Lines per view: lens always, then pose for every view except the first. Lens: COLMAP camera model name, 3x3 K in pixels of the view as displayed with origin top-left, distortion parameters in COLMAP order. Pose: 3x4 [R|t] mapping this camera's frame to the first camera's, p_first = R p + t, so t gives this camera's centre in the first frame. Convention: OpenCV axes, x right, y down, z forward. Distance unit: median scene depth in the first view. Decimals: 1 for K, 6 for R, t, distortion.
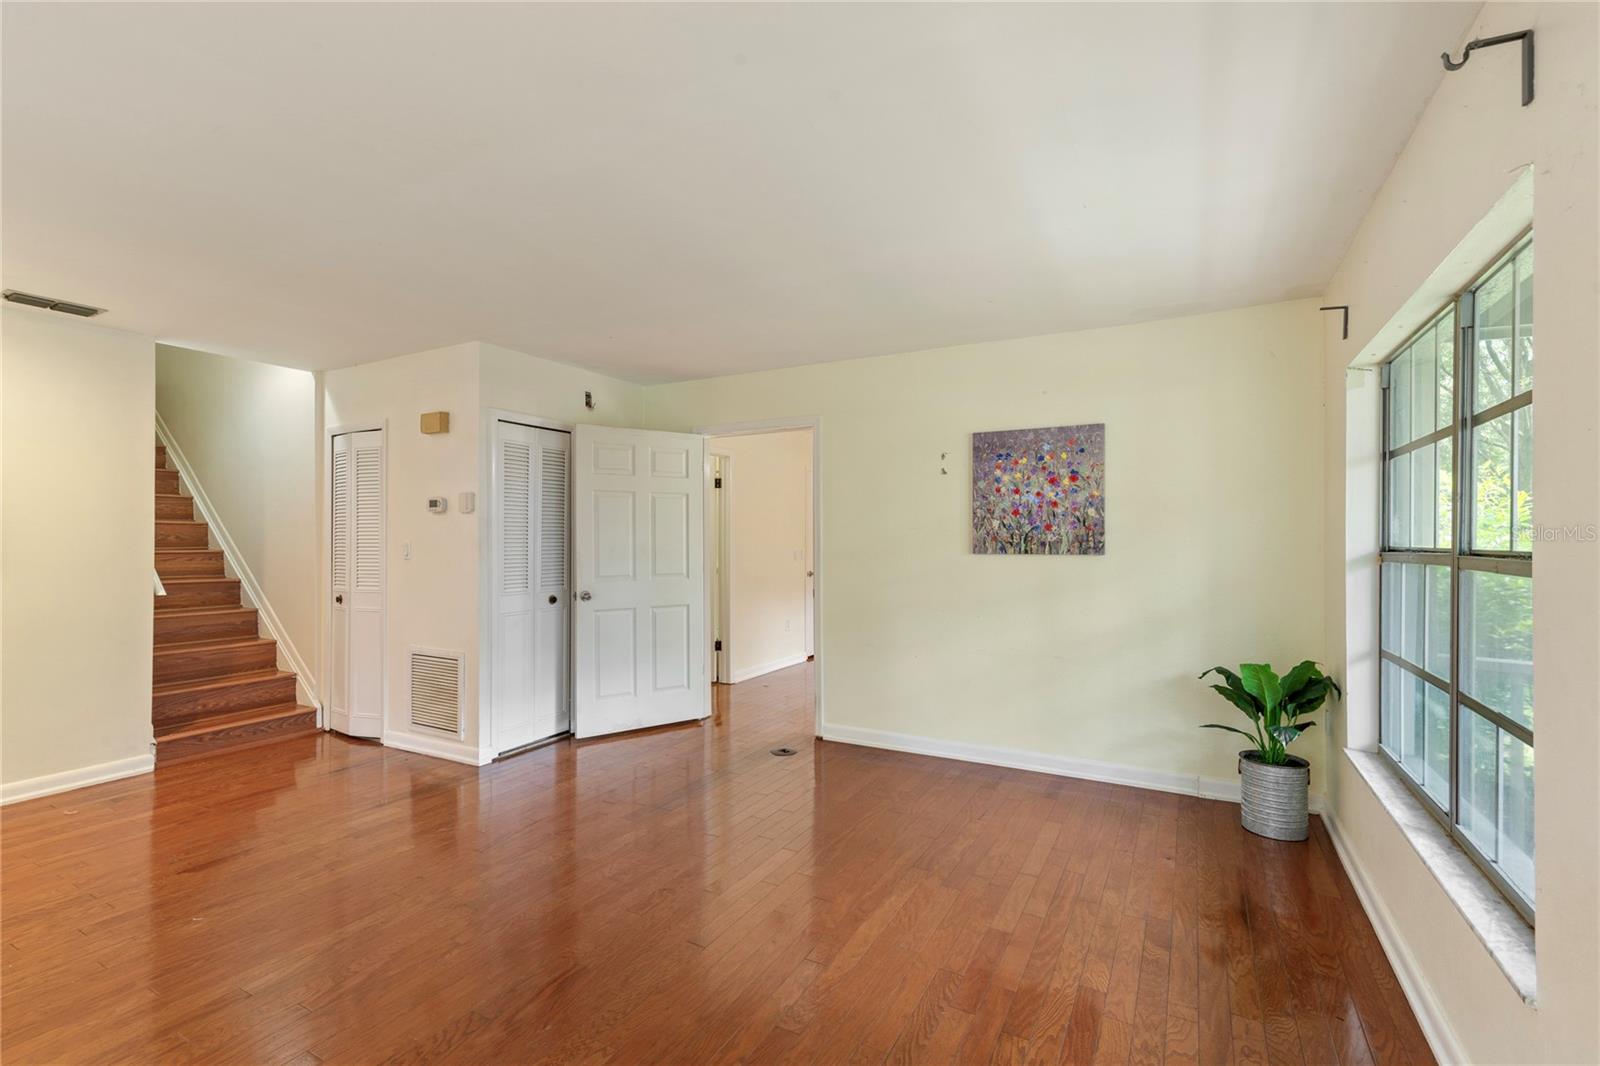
lens RADIAL K [[715.5, 0, 792.6], [0, 715.5, 535.7], [0, 0, 1]] dist [0.004585, -0.000002]
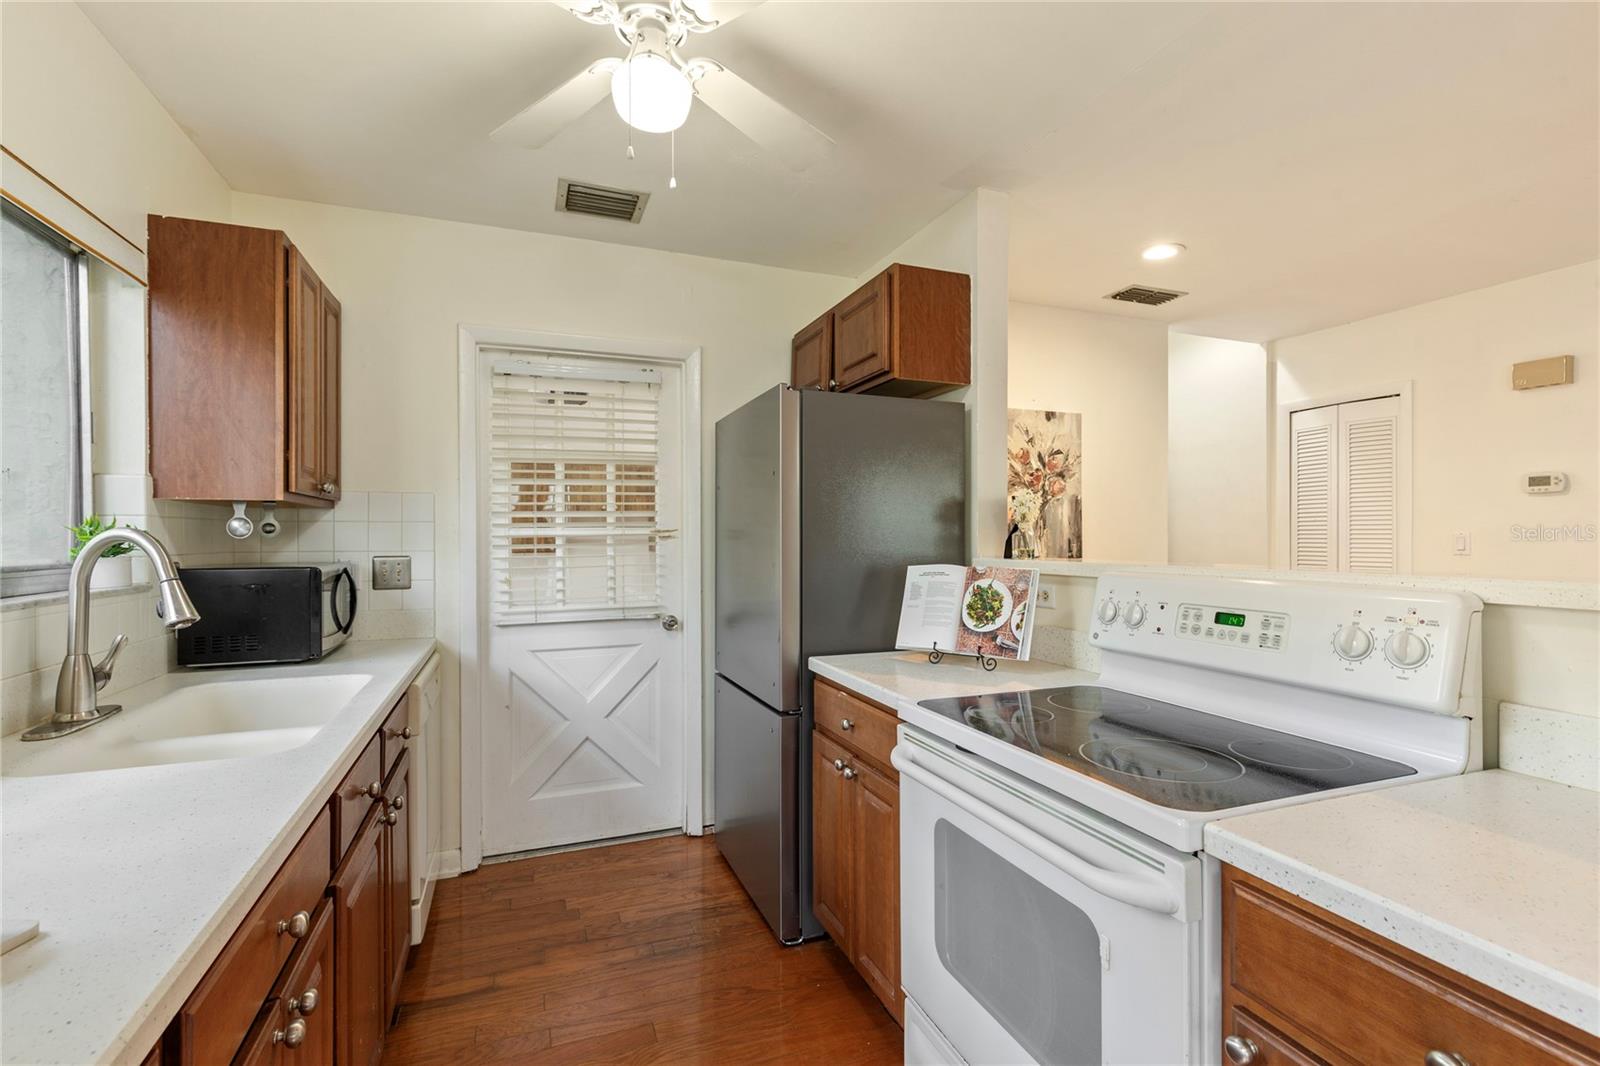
lens RADIAL K [[717.7, 0, 790.0], [0, 717.7, 535.6], [0, 0, 1]] dist [-0.000877, 0.000059]
pose [[0.761596, 0.002807, -0.648046, -0.651169], [0.001211, 0.999983, 0.005755, 0.007400], [0.648051, -0.005168, 0.761579, -0.081365]]
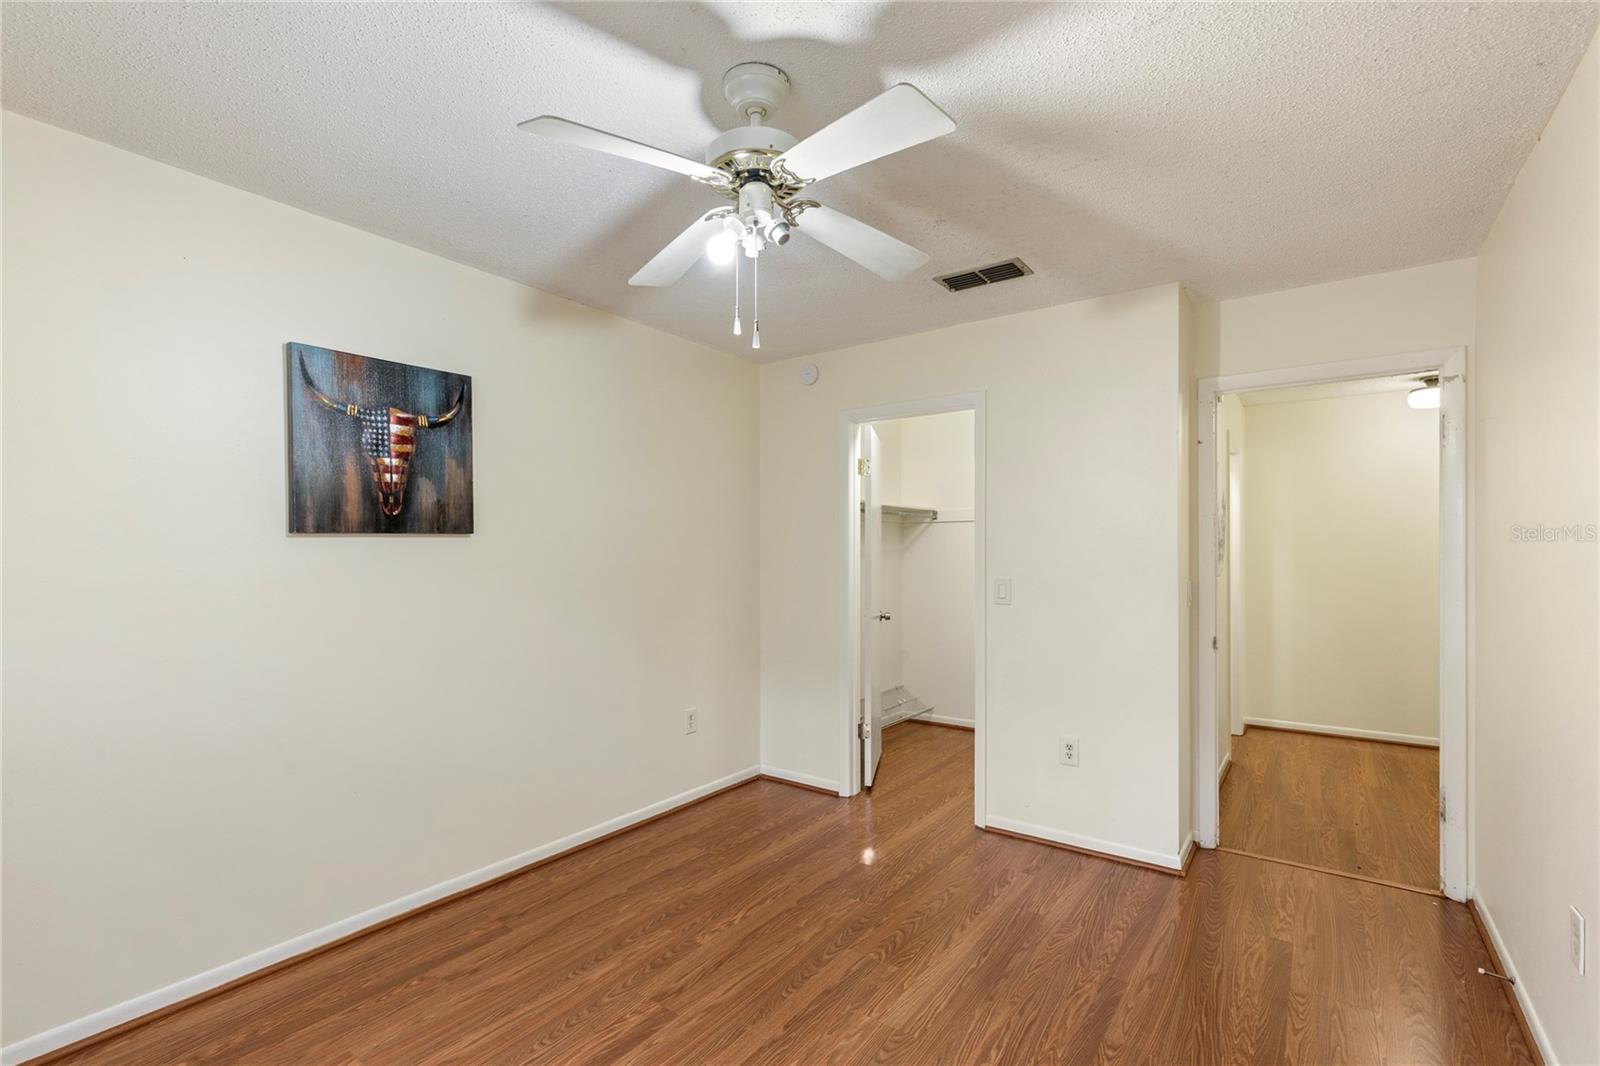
lens RADIAL K [[715.5, 0, 792.6], [0, 715.5, 535.7], [0, 0, 1]] dist [0.004585, -0.000002]
pose [[0.124791, 0.023990, 0.991893, -0.336093], [-0.002204, 0.999712, -0.023902, 0.045300], [-0.992181, 0.000796, 0.124808, 0.500318]]
